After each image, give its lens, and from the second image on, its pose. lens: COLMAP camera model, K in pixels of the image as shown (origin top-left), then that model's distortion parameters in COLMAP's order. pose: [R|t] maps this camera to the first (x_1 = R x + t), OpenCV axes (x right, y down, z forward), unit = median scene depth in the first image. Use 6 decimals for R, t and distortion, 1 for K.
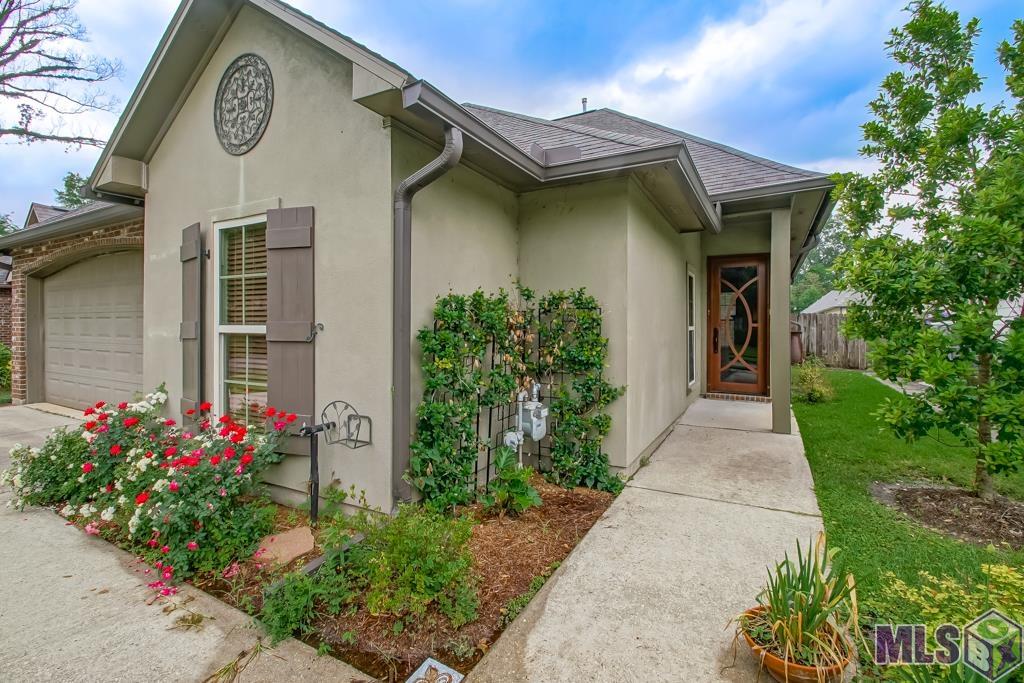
lens RADIAL K [[462.2, 0, 511.0], [0, 462.2, 326.1], [0, 0, 1]] dist [0.000113, 0.000060]
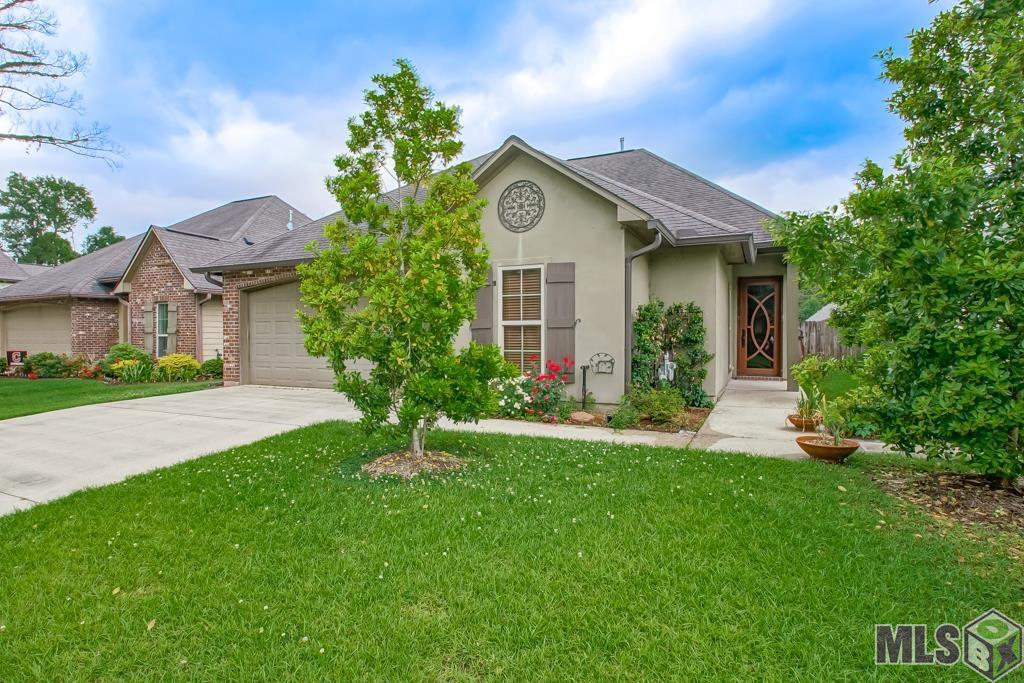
lens RADIAL K [[478.9, 0, 512.0], [0, 478.9, 341.5], [0, 0, 1]] dist [0.001555, 0.000129]
pose [[0.999840, -0.000452, 0.017881, -0.617264], [0.000299, 0.999963, 0.008563, 0.063852], [-0.017884, -0.008557, 0.999803, -0.946326]]
